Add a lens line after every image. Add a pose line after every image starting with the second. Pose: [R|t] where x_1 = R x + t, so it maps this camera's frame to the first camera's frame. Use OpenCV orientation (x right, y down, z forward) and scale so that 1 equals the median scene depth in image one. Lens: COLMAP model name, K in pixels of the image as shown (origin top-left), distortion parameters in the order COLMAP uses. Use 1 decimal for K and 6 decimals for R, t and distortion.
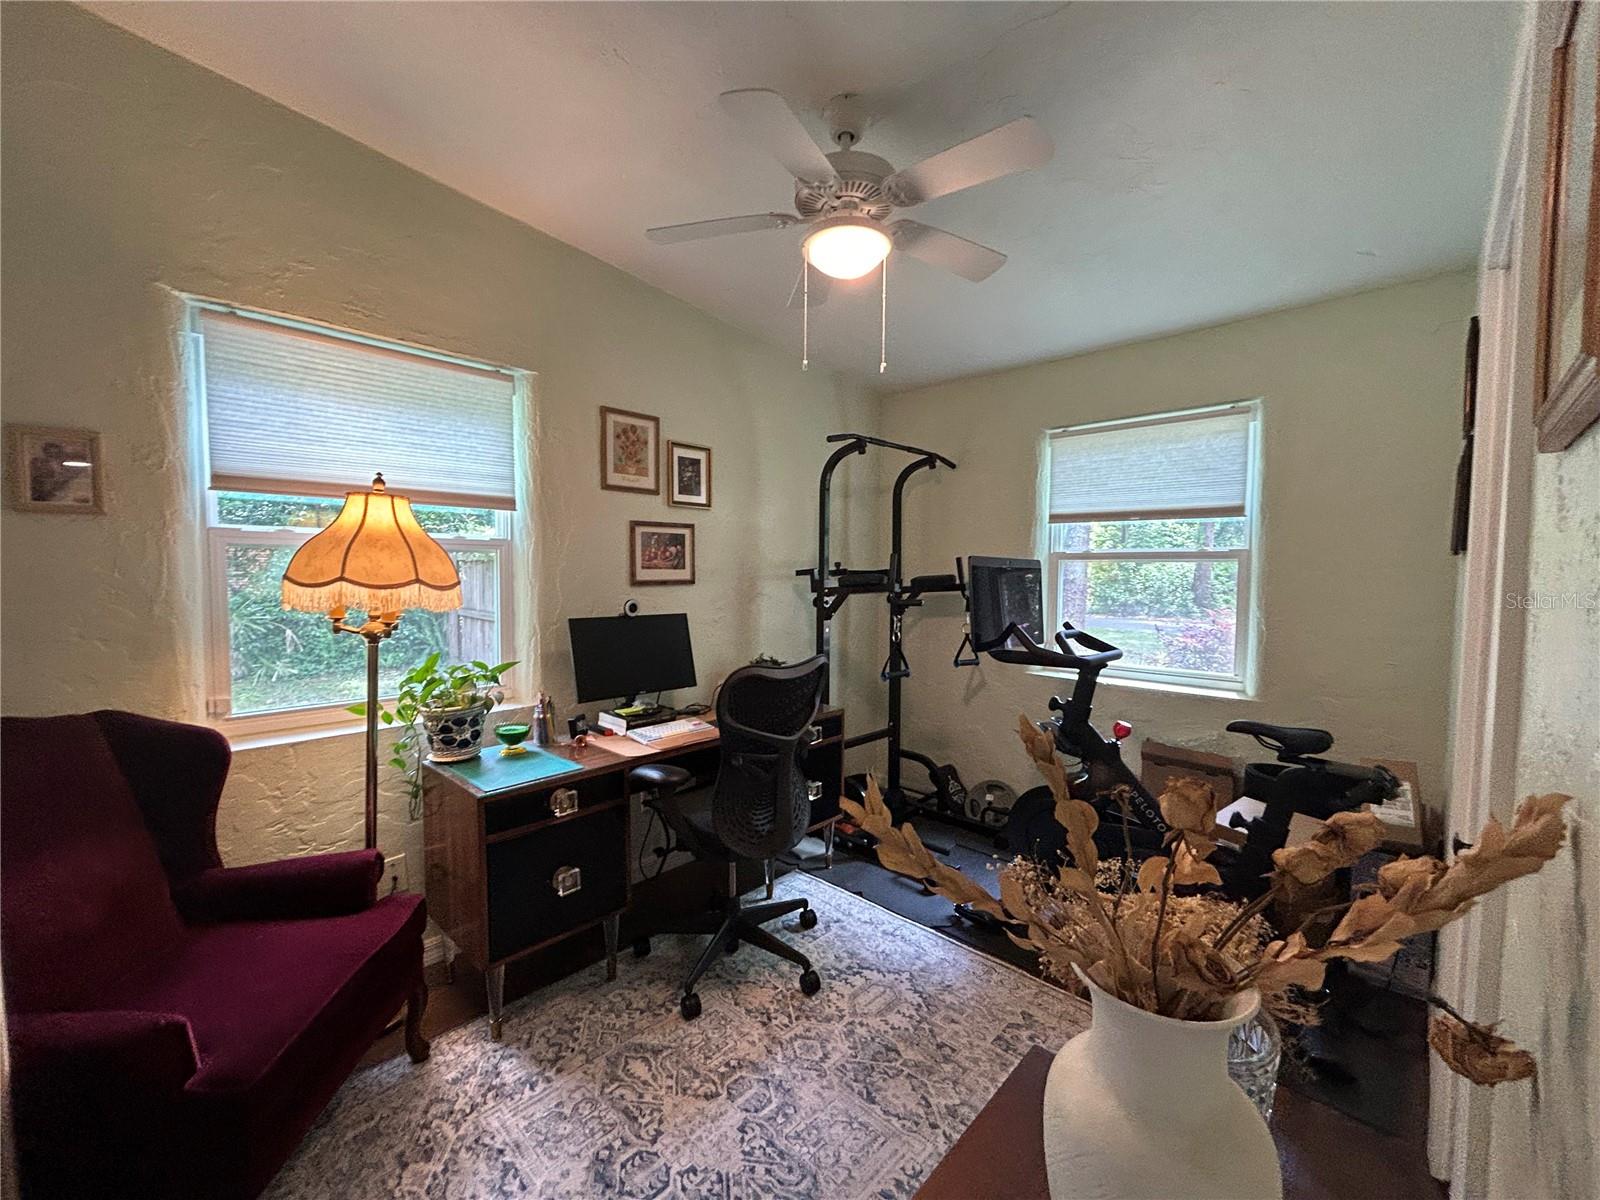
lens RADIAL K [[645.8, 0, 807.5], [0, 645.8, 599.2], [0, 0, 1]] dist [-0.001610, 0.001018]
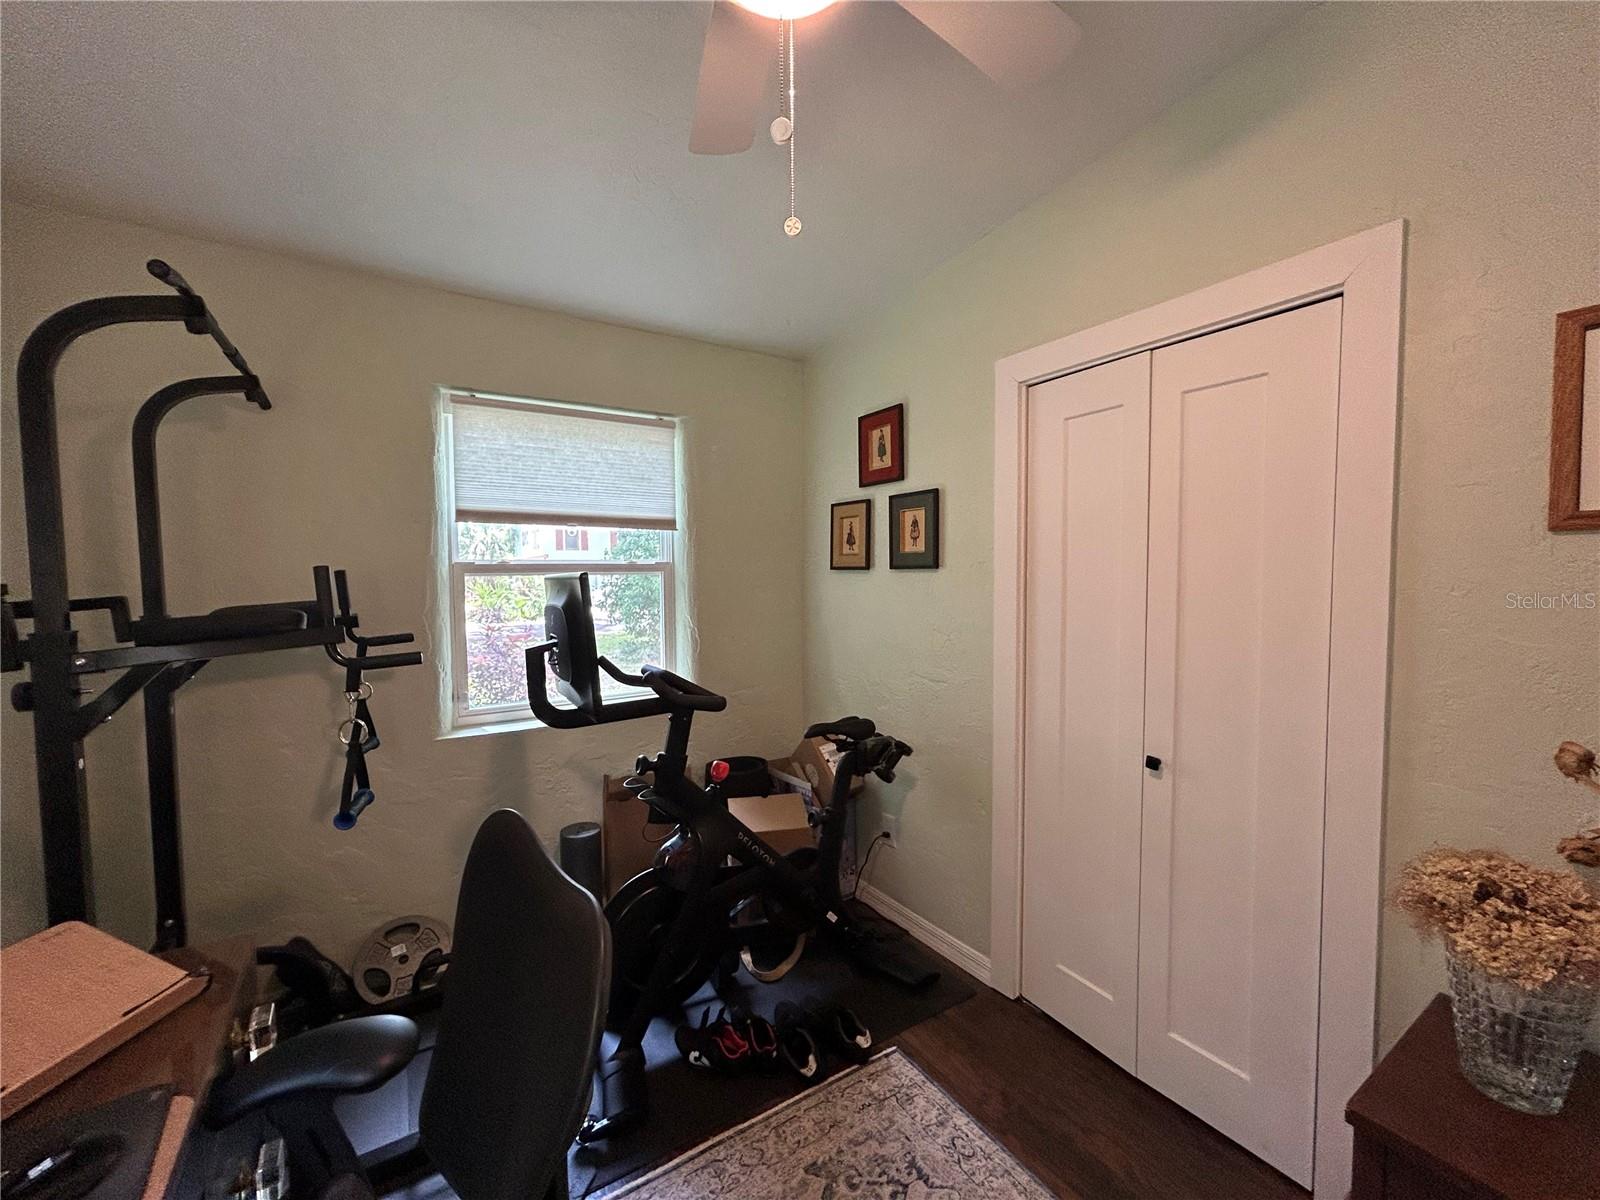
lens RADIAL K [[645.8, 0, 801.0], [0, 645.8, 600.3], [0, 0, 1]] dist [-0.001610, 0.001018]
pose [[0.251724, -0.051668, 0.966419, -0.240755], [0.056397, 0.997660, 0.038648, -0.041753], [-0.966154, 0.044774, 0.254049, 0.503669]]
